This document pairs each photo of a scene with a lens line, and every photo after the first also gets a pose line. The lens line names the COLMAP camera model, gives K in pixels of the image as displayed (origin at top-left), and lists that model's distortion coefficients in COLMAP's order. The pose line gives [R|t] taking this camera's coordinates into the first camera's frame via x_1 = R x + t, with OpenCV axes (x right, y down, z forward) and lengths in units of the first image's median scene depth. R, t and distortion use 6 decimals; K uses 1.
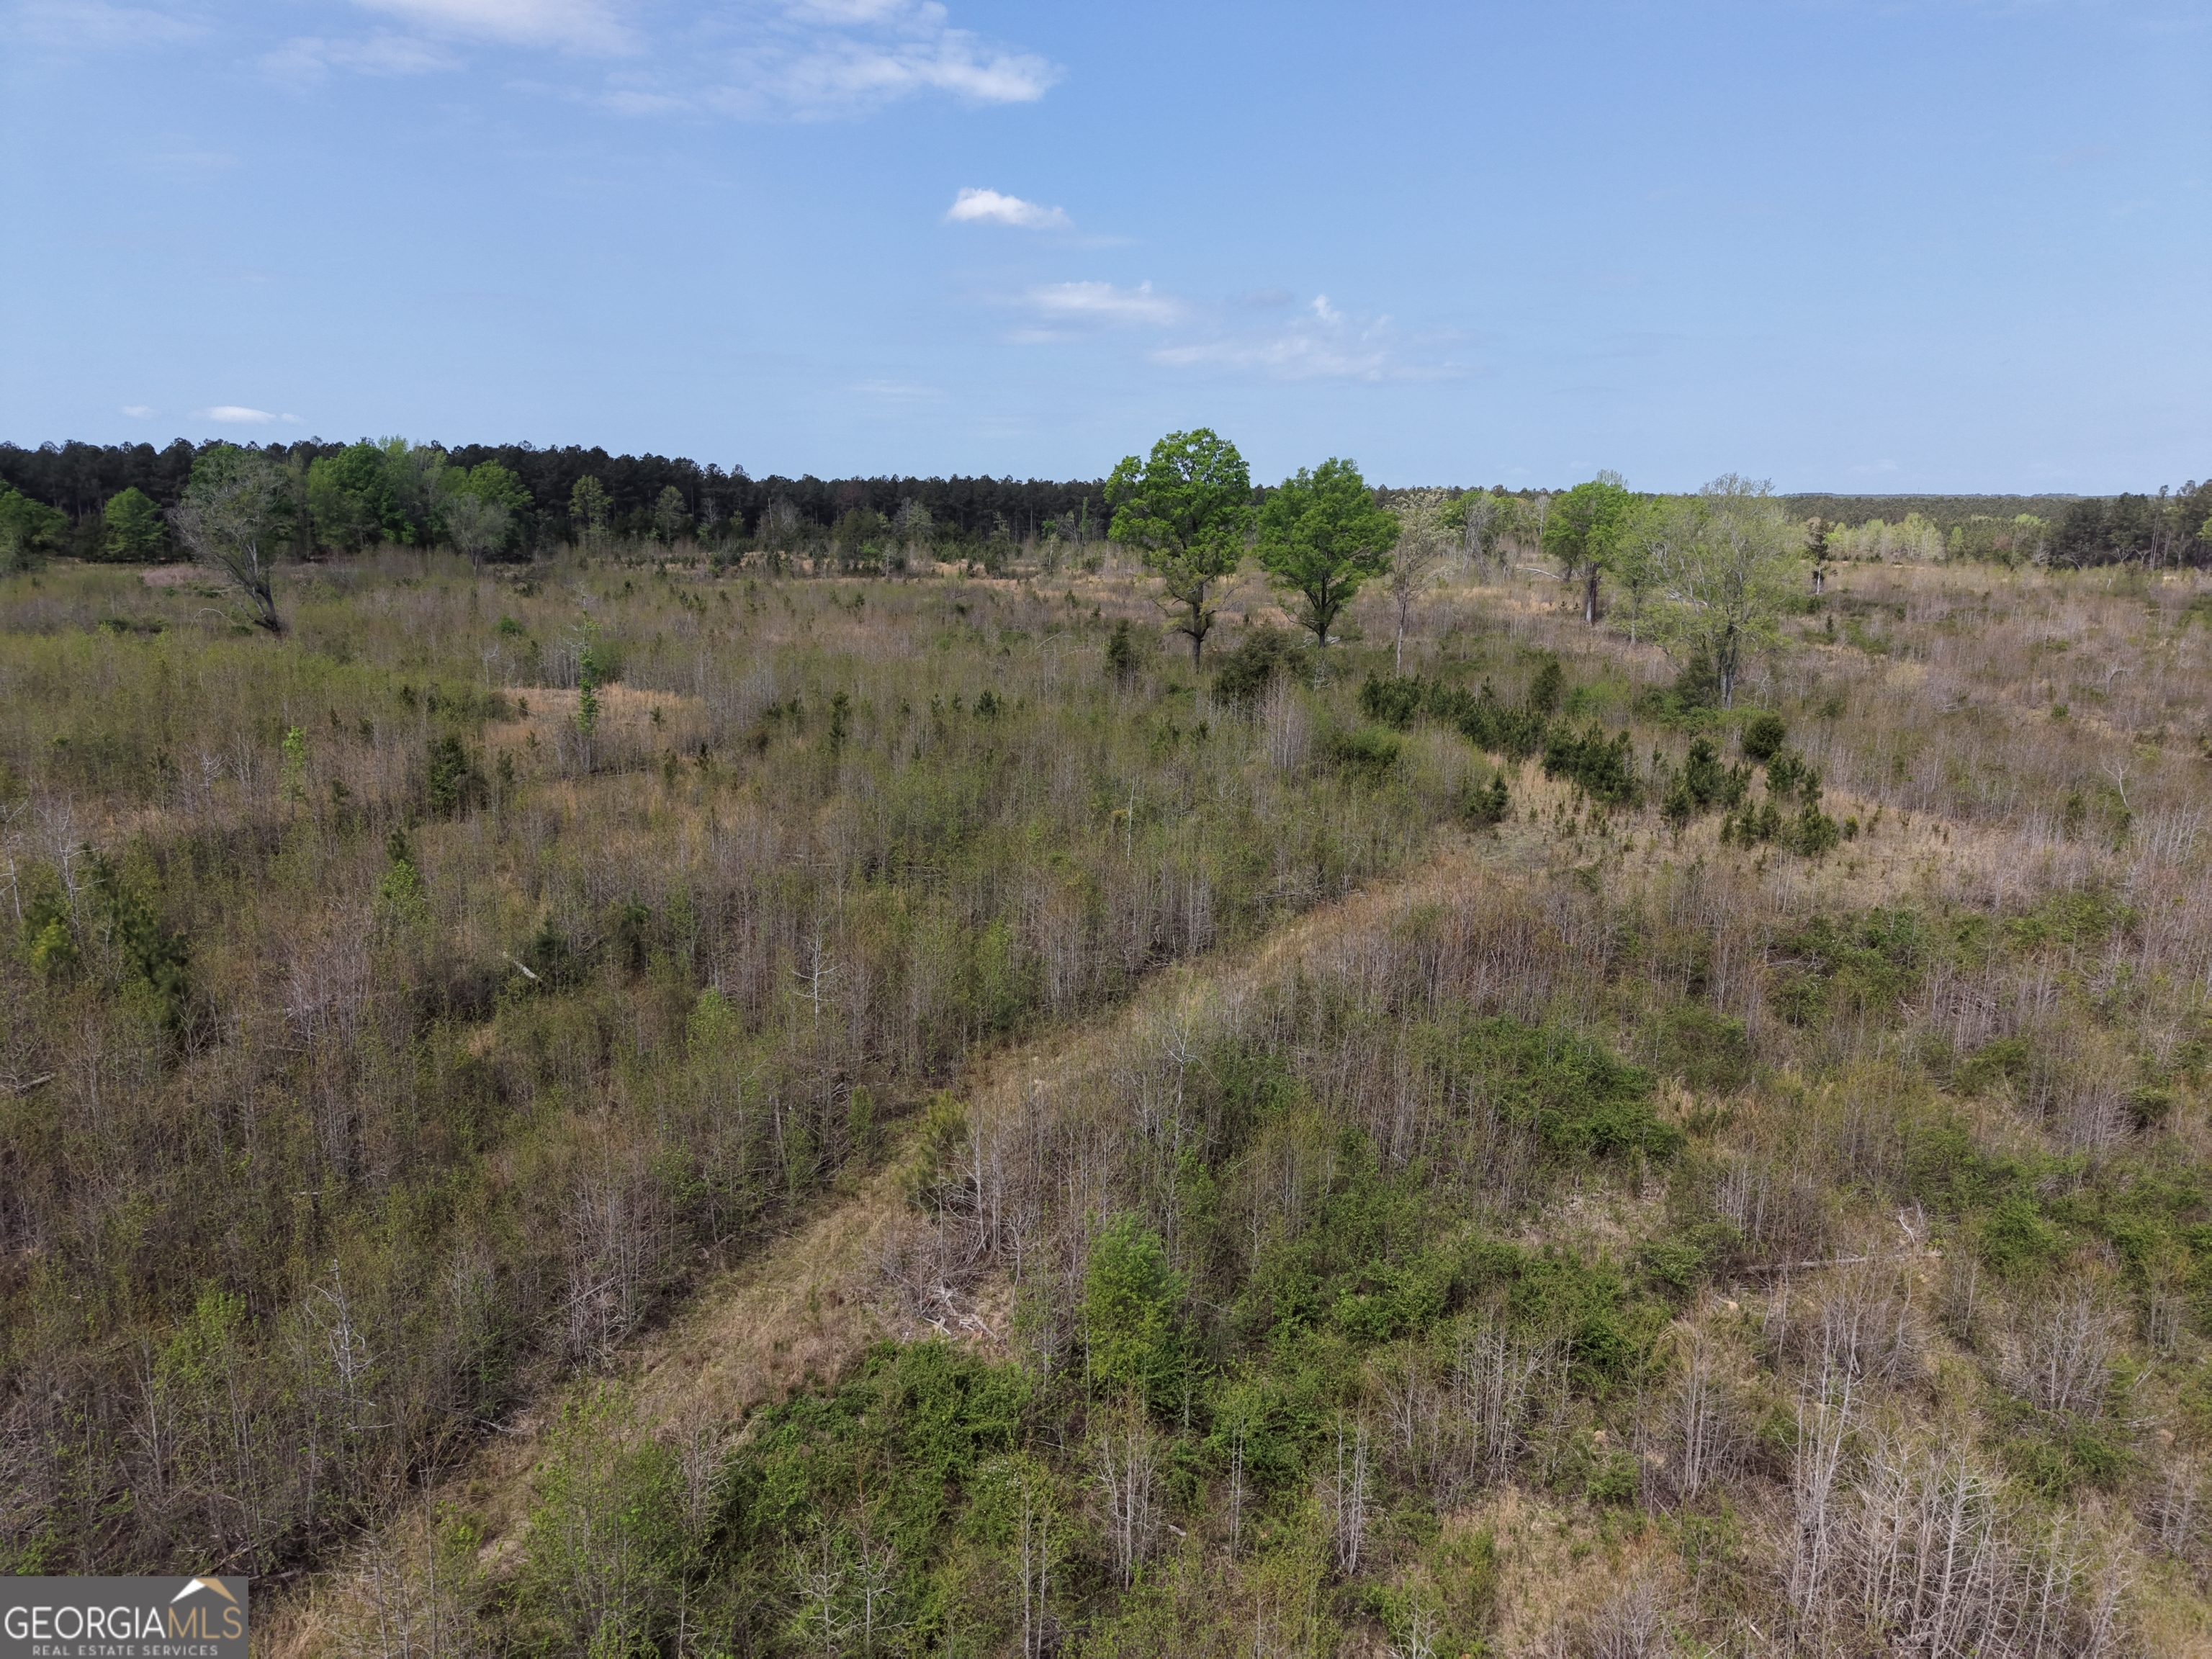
lens RADIAL K [[1500.4, 0, 1105.7], [0, 1500.4, 819.7], [0, 0, 1]] dist [0.038556, -0.032557]
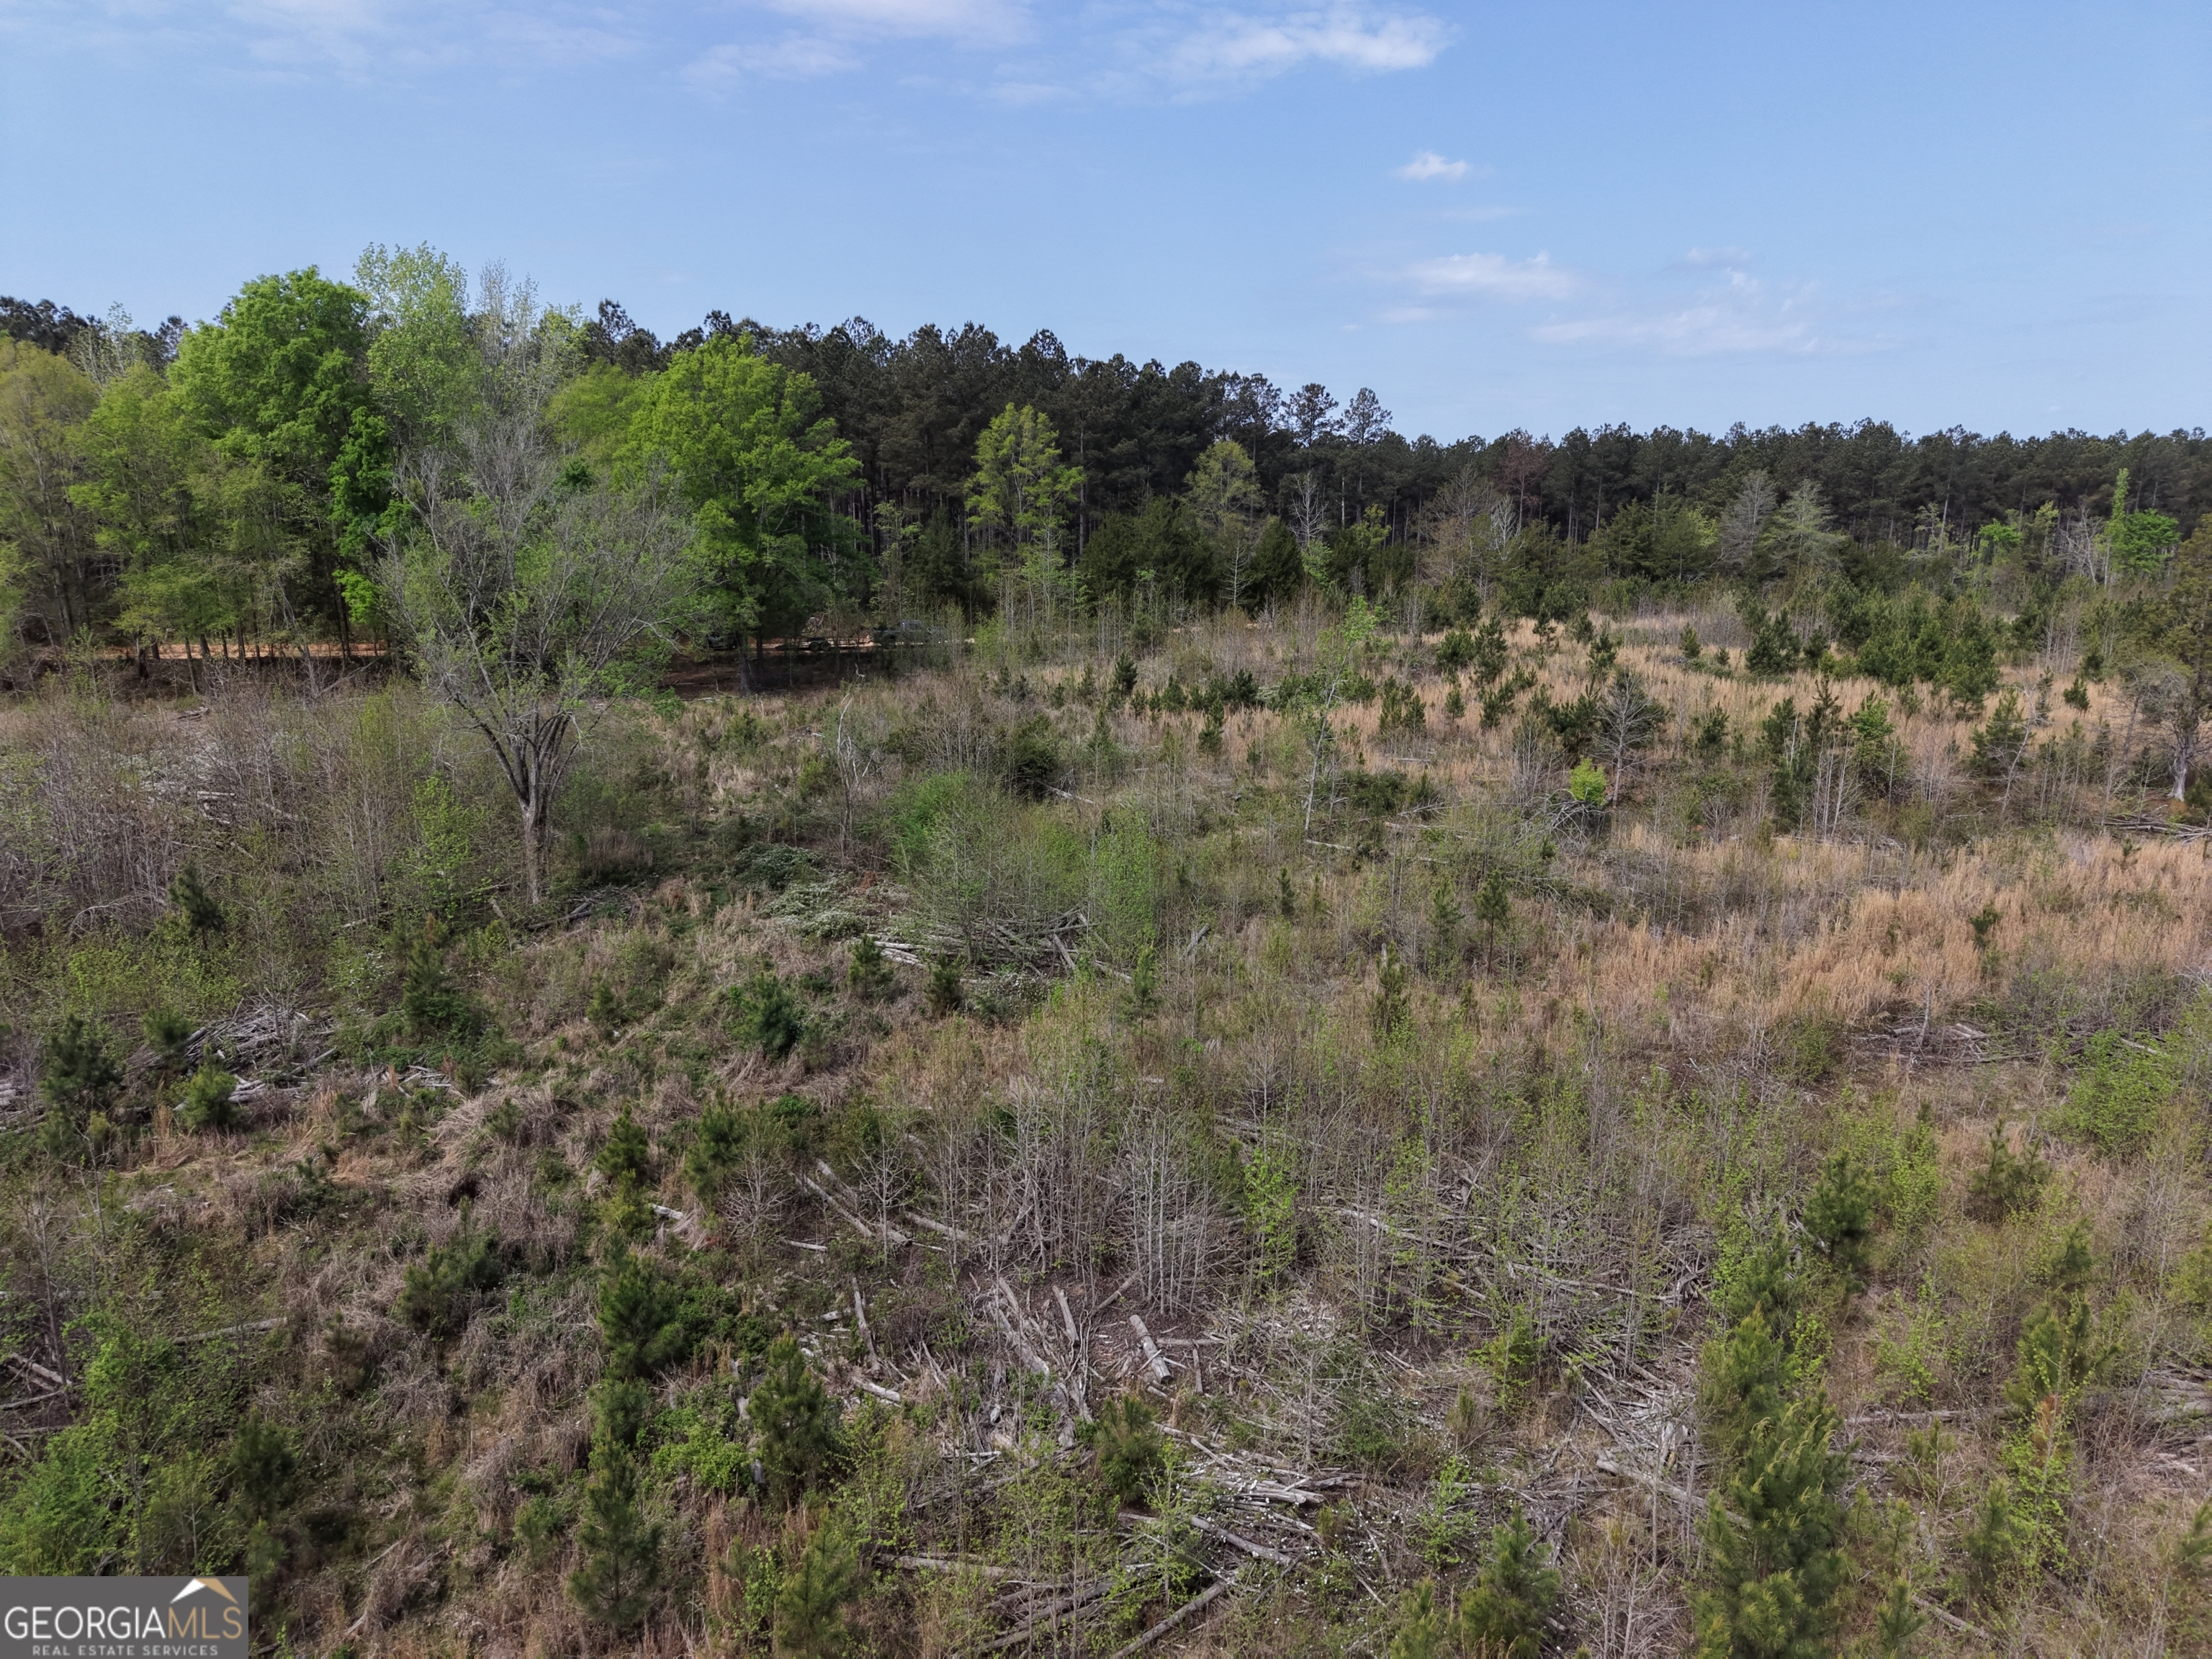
lens RADIAL K [[1500.4, 0, 1102.8], [0, 1500.4, 834.6], [0, 0, 1]] dist [0.038556, -0.032557]
pose [[0.973831, 0.052516, -0.221123, -0.244110], [-0.048890, 0.998565, 0.021846, -0.138524], [0.221953, -0.010464, 0.975001, 0.668440]]
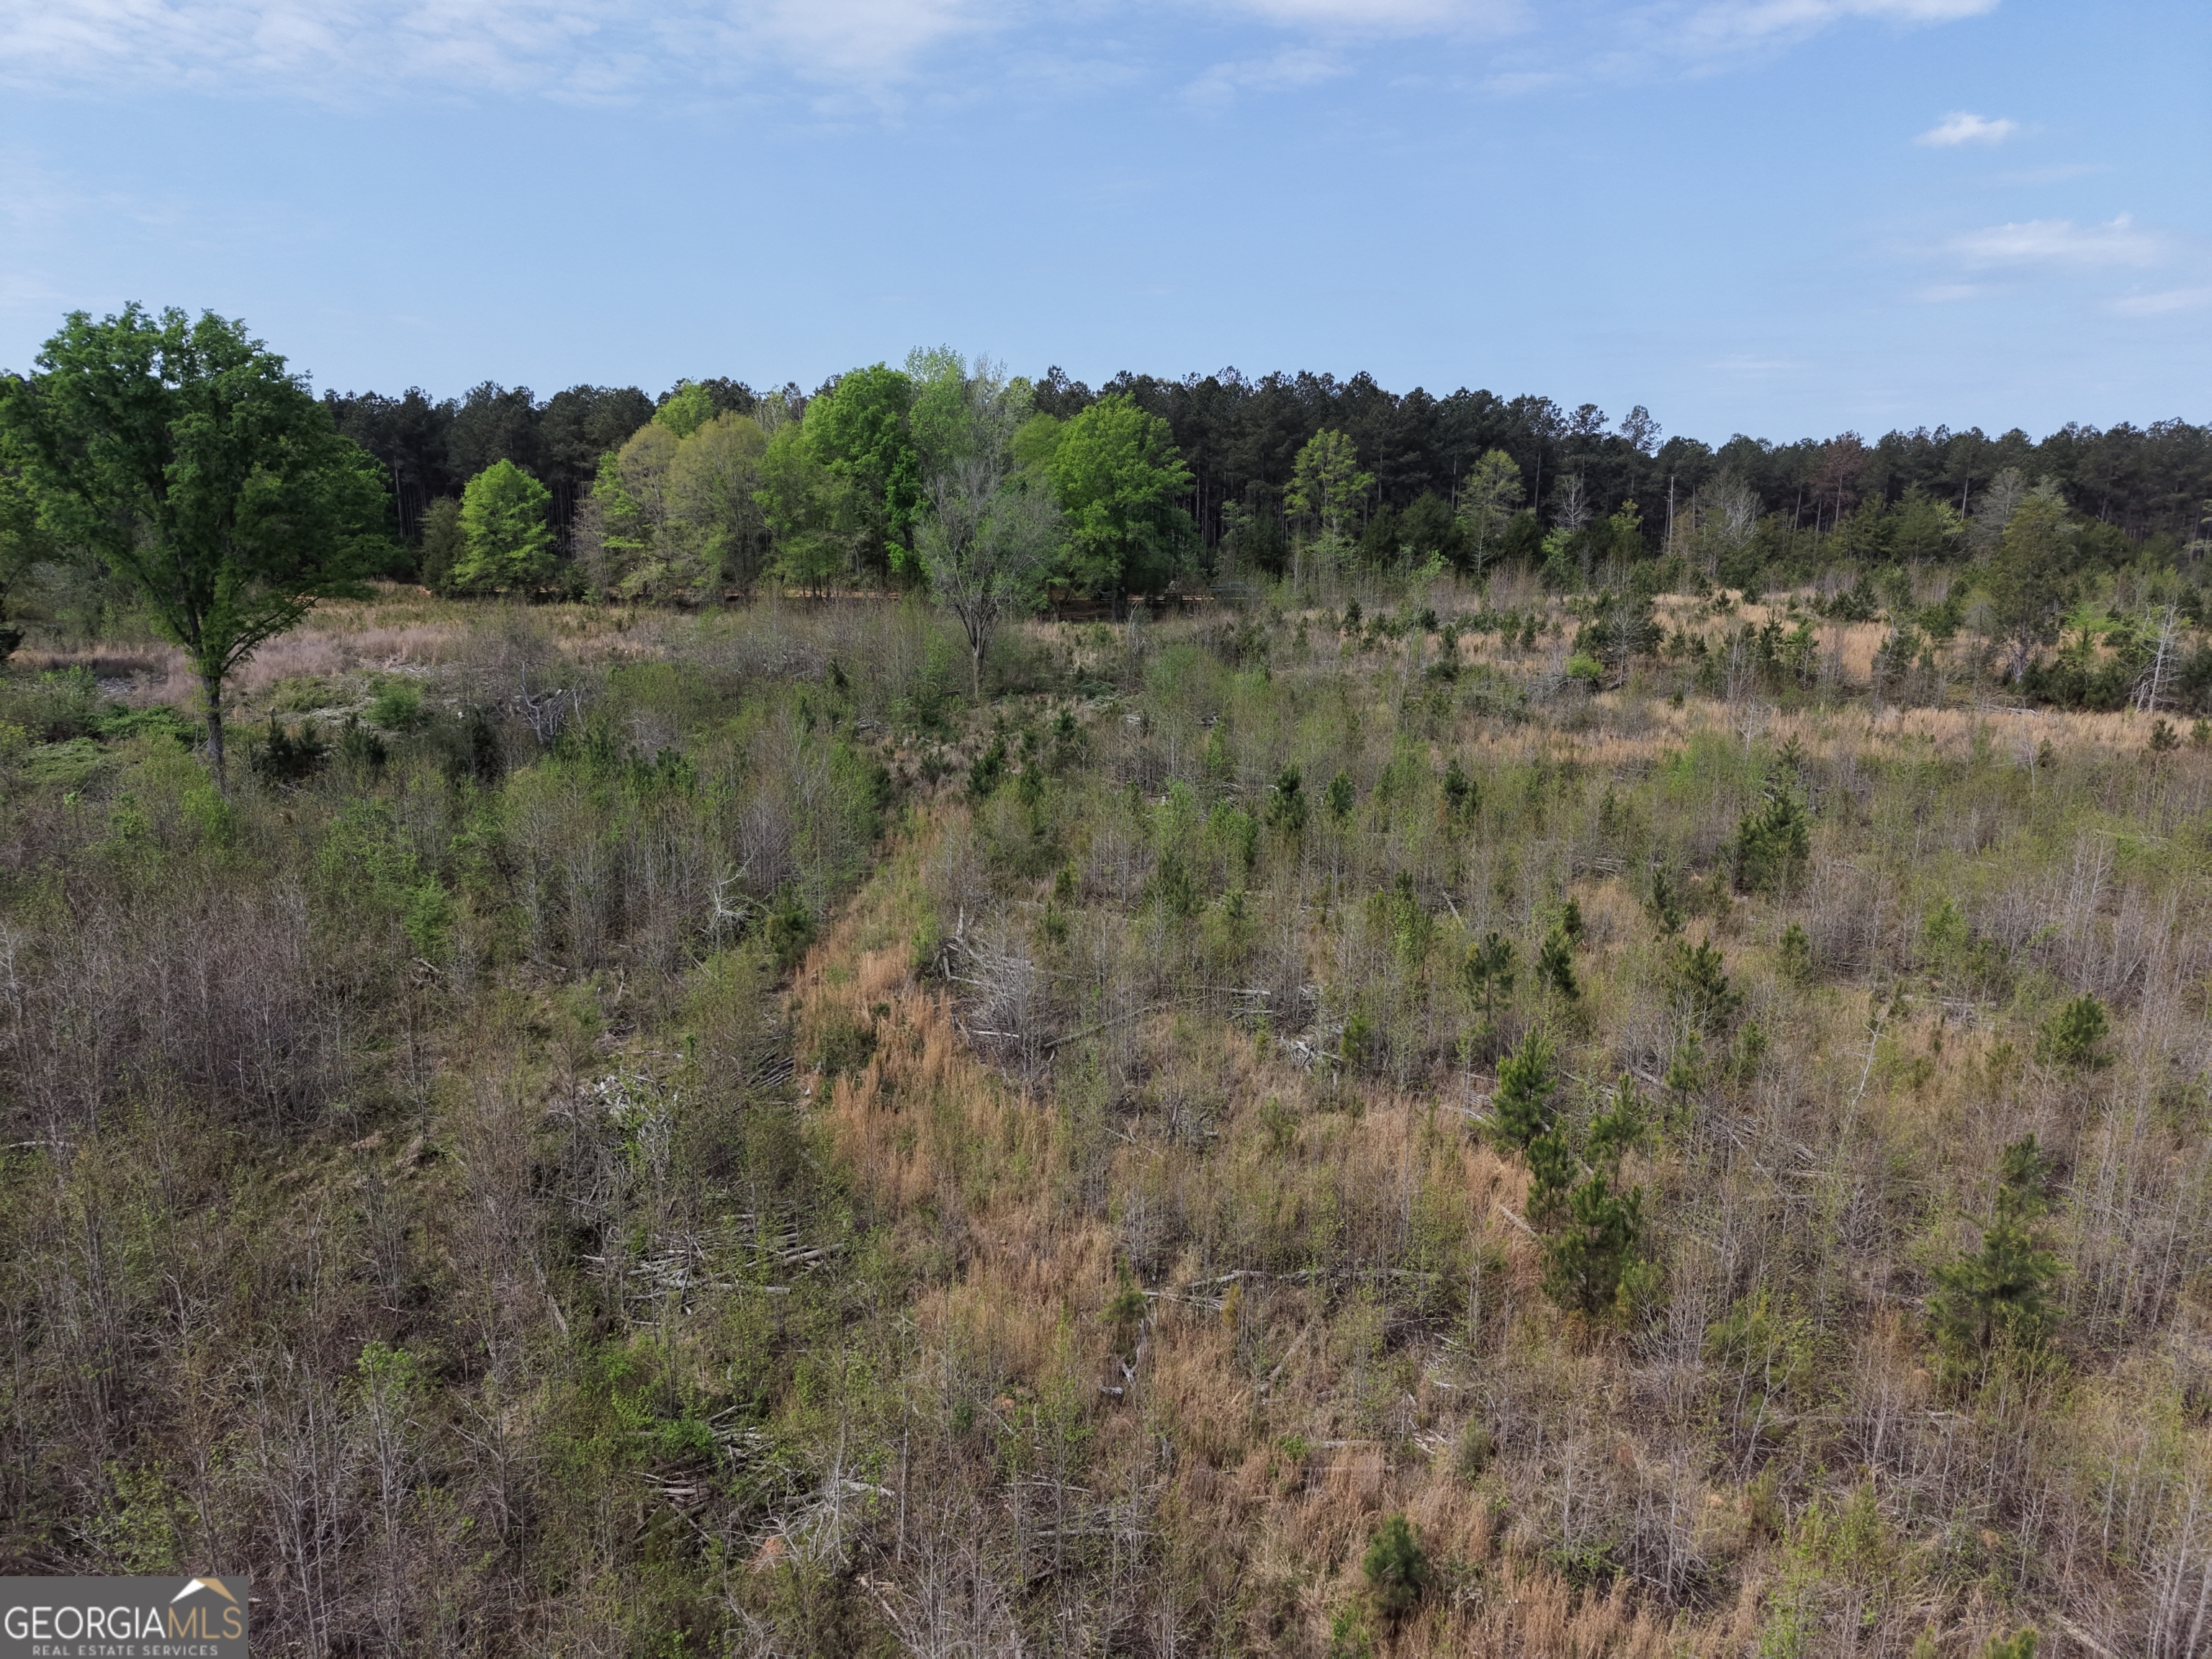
lens RADIAL K [[1500.4, 0, 1097.9], [0, 1500.4, 828.0], [0, 0, 1]] dist [0.038556, -0.032557]
pose [[0.861831, 0.107270, -0.495722, -0.155095], [-0.101279, 0.994092, 0.039036, -0.112905], [0.496981, 0.016564, 0.867603, 0.548804]]
